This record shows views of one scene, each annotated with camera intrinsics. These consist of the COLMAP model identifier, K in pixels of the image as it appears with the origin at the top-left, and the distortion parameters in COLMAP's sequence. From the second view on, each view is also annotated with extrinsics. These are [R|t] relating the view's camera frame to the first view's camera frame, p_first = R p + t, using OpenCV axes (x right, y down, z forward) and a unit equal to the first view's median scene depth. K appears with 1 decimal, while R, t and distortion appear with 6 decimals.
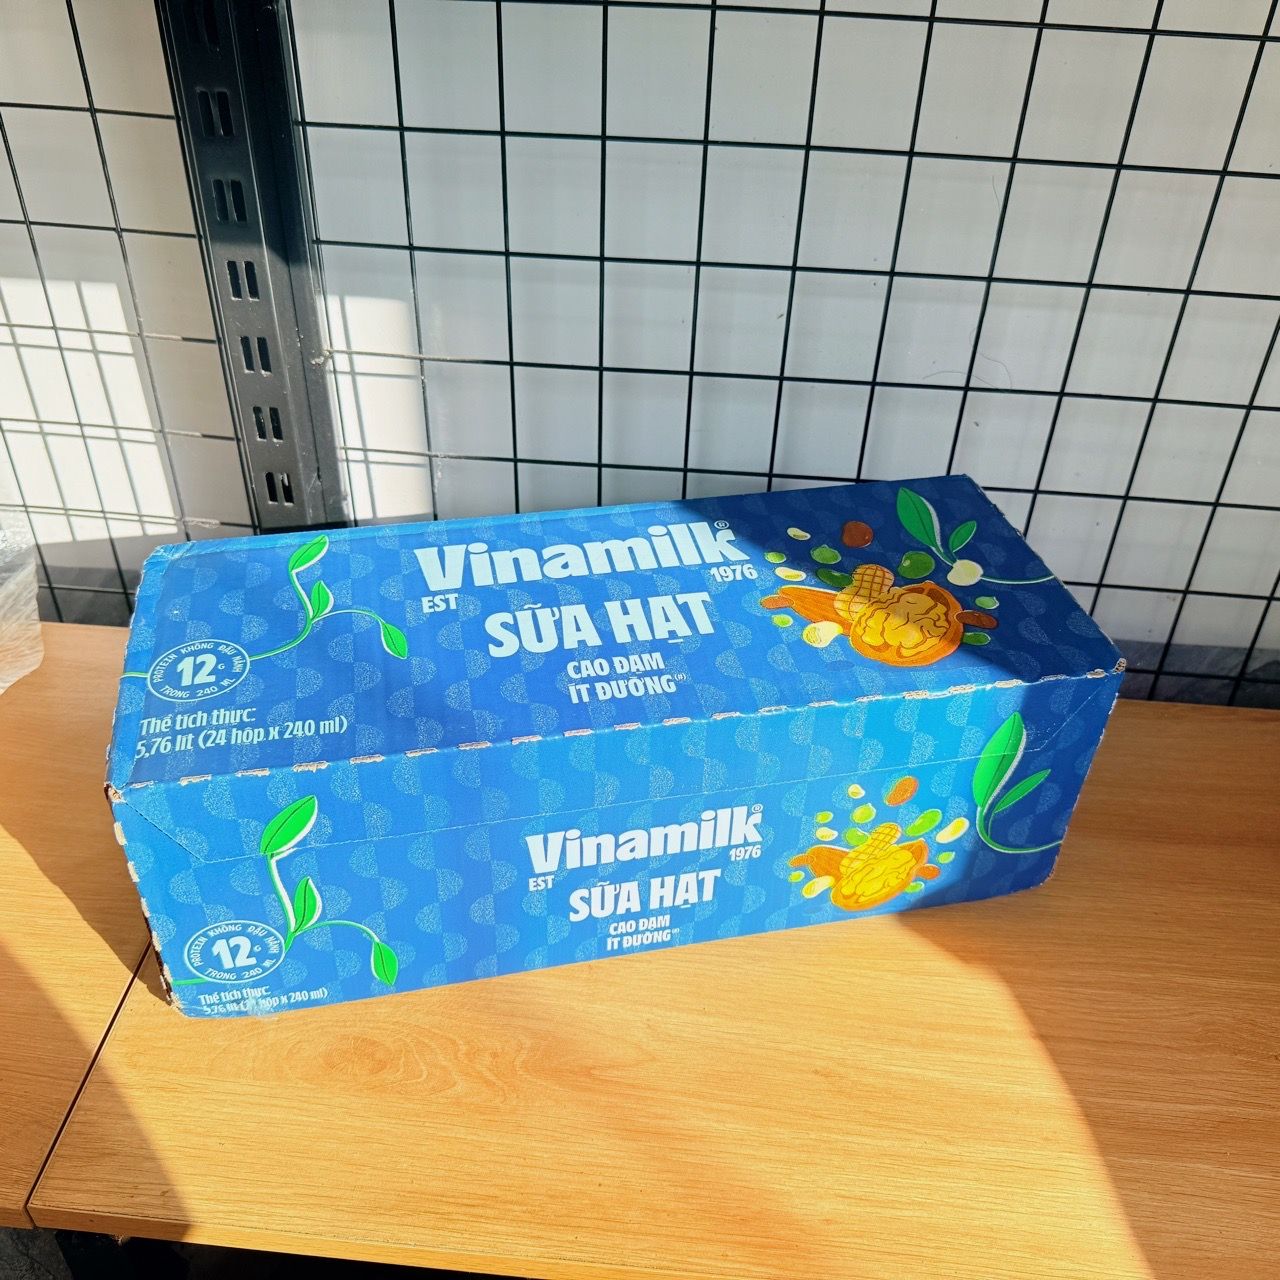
lens RADIAL K [[1208.3, 0, 668.2], [0, 1208.3, 642.9], [0, 0, 1]] dist [0.098125, -0.110055]
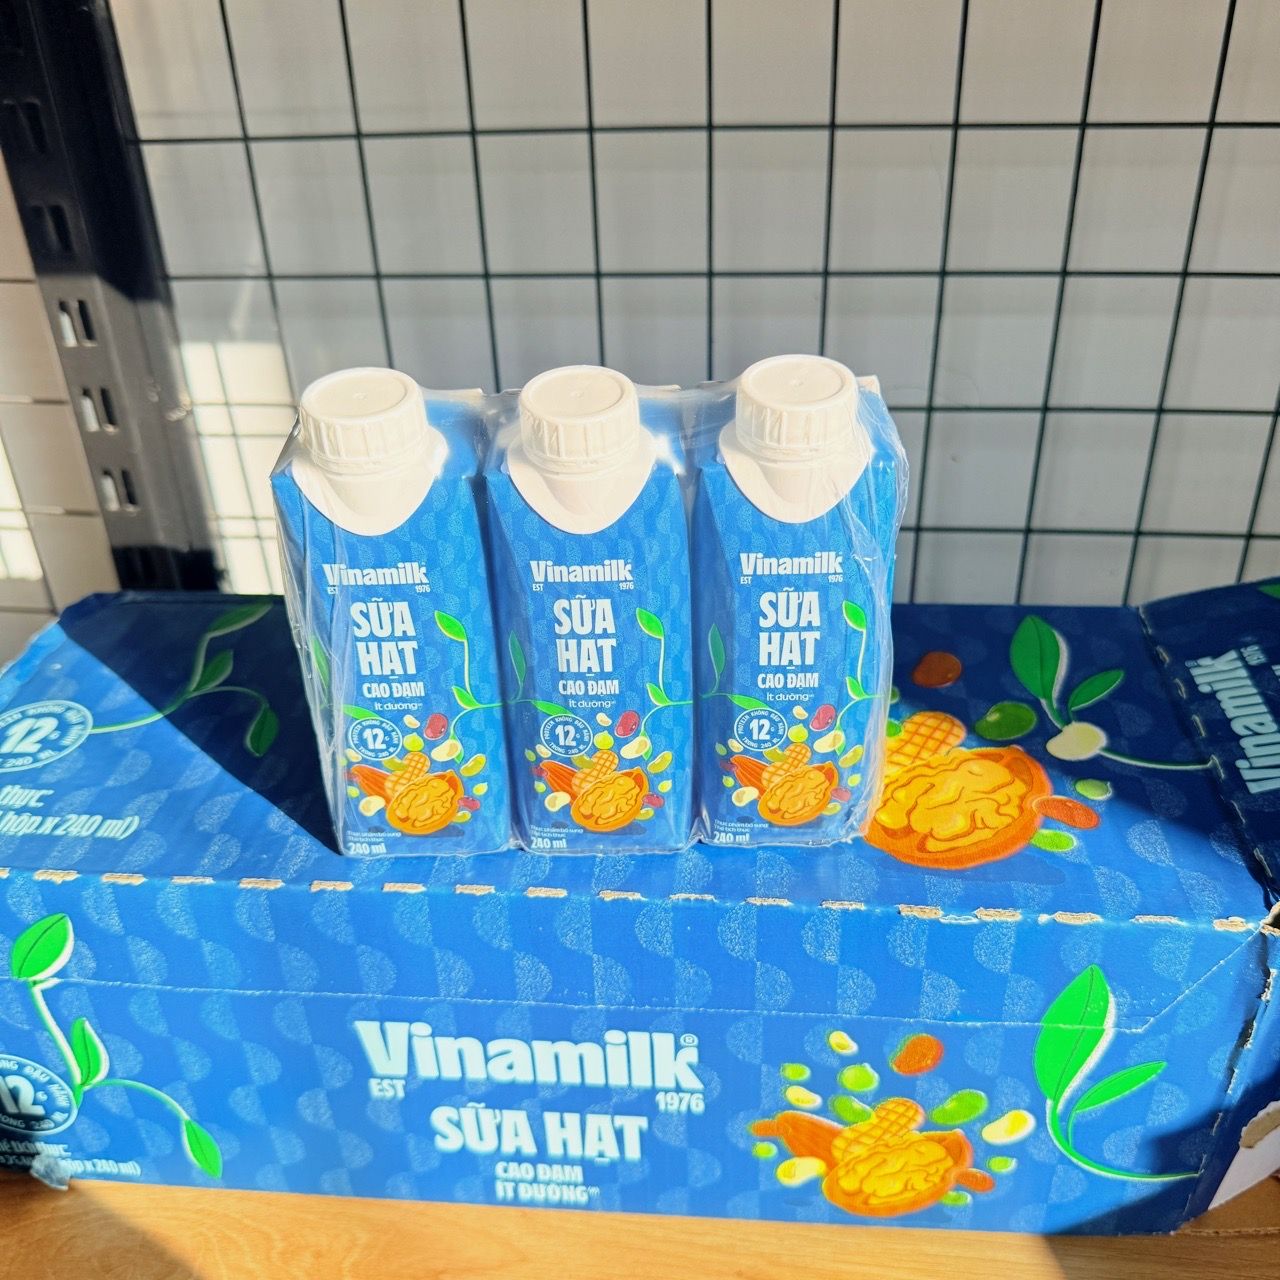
lens RADIAL K [[1282.0, 0, 640.0], [0, 1282.0, 640.0], [0, 0, 1]] dist [0.043062, -0.153129]
pose [[0.955903, 0.105363, -0.274130, 0.218699], [-0.135181, 0.986521, -0.092208, -0.015910], [0.260720, 0.125199, 0.957262, 0.265386]]
